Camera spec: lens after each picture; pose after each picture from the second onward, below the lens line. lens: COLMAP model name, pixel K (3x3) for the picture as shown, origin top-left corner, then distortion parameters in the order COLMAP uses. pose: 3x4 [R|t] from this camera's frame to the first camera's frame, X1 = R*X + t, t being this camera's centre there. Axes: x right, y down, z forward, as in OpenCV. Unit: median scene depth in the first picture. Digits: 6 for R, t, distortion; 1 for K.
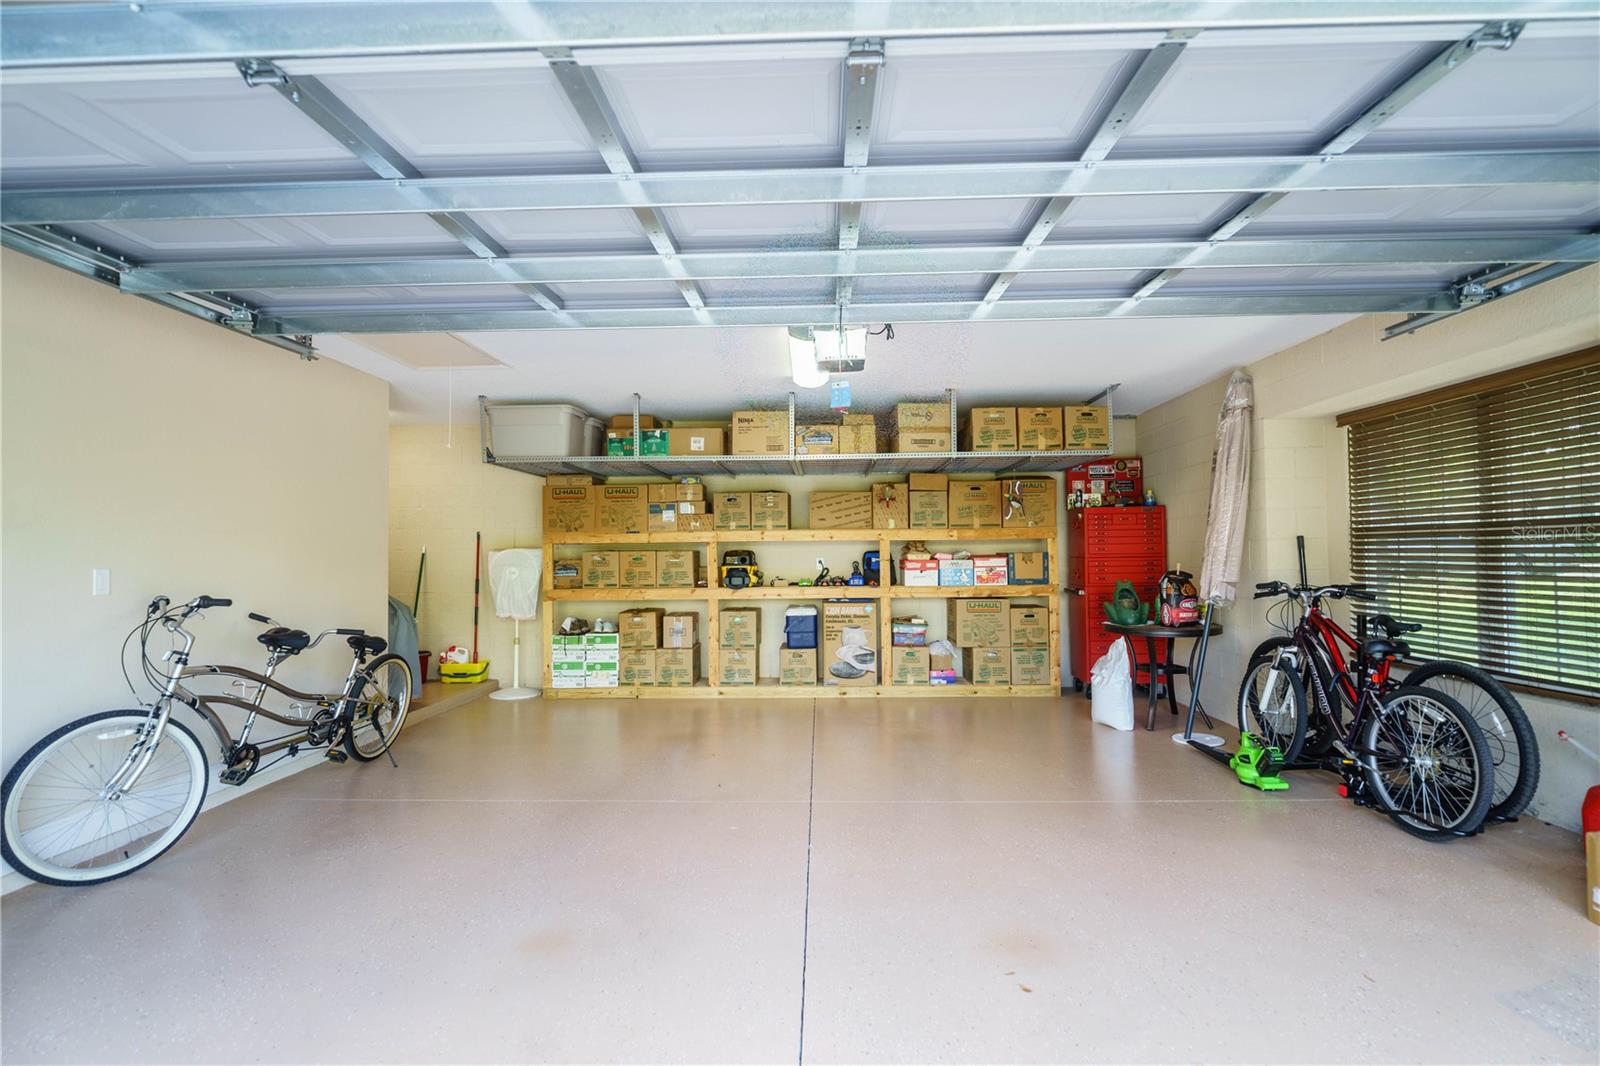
lens RADIAL K [[733.5, 0, 803.0], [0, 733.5, 540.9], [0, 0, 1]] dist [-0.001484, -0.000095]
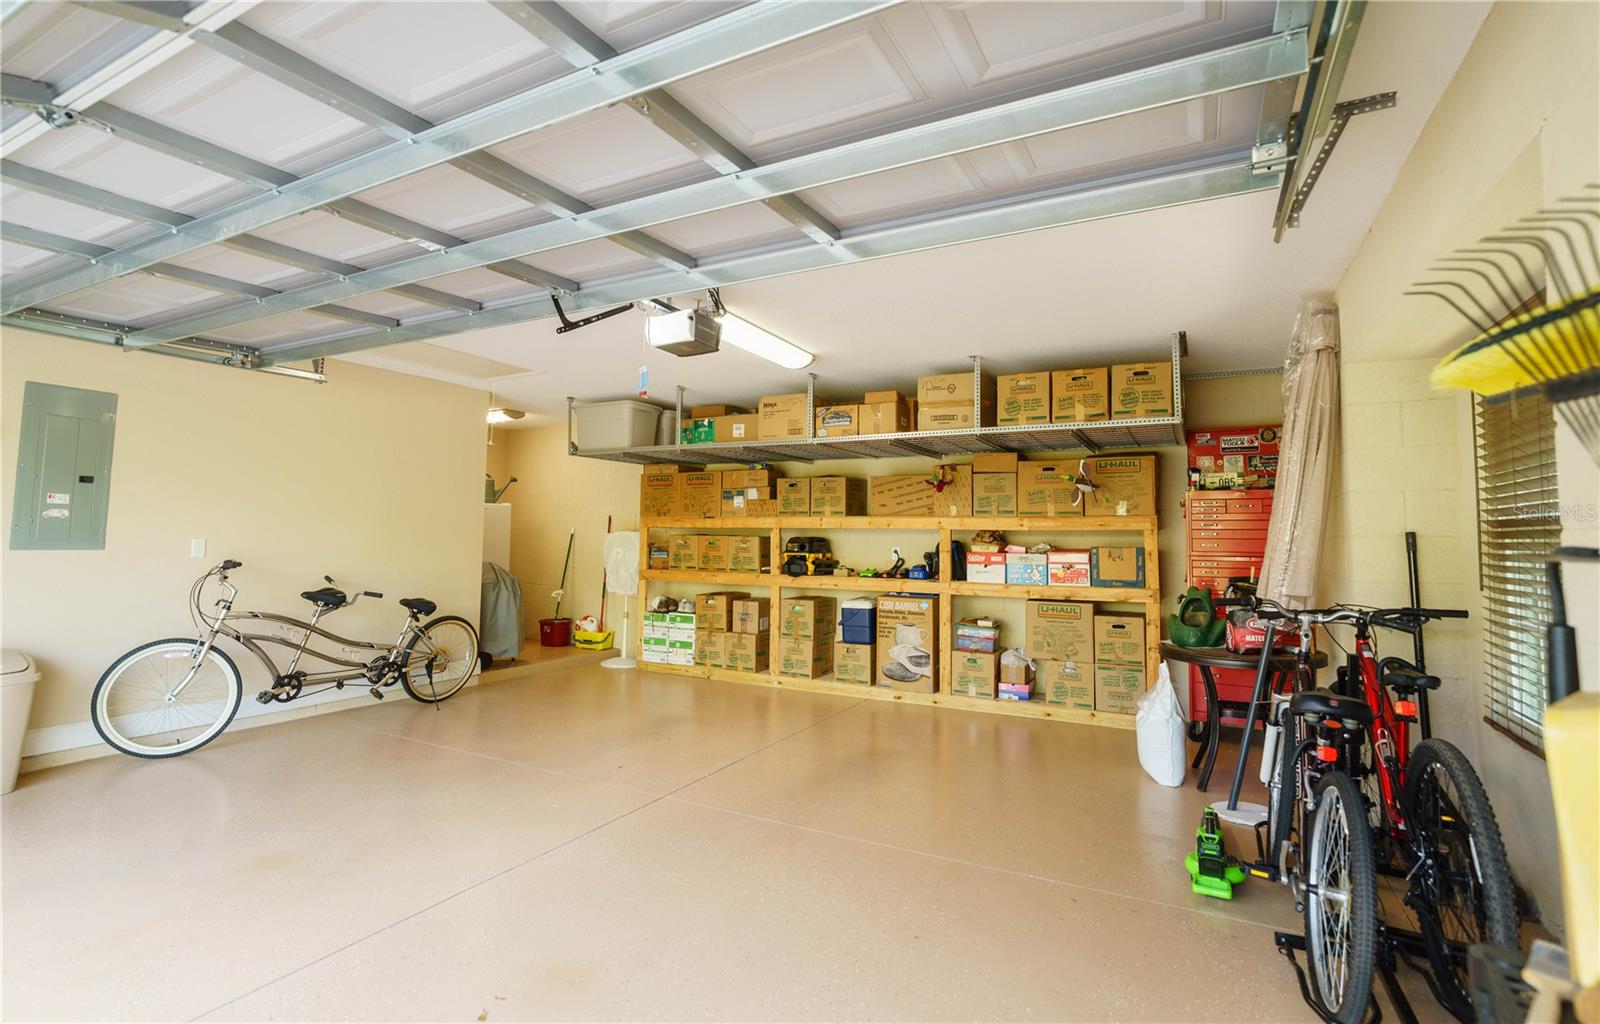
lens RADIAL K [[754.3, 0, 799.0], [0, 754.3, 498.3], [0, 0, 1]] dist [-0.015082, -0.000157]
pose [[0.894056, -0.001177, -0.447955, 0.363830], [-0.015206, 0.999341, -0.032973, -0.005454], [0.447698, 0.036291, 0.893448, 0.104128]]
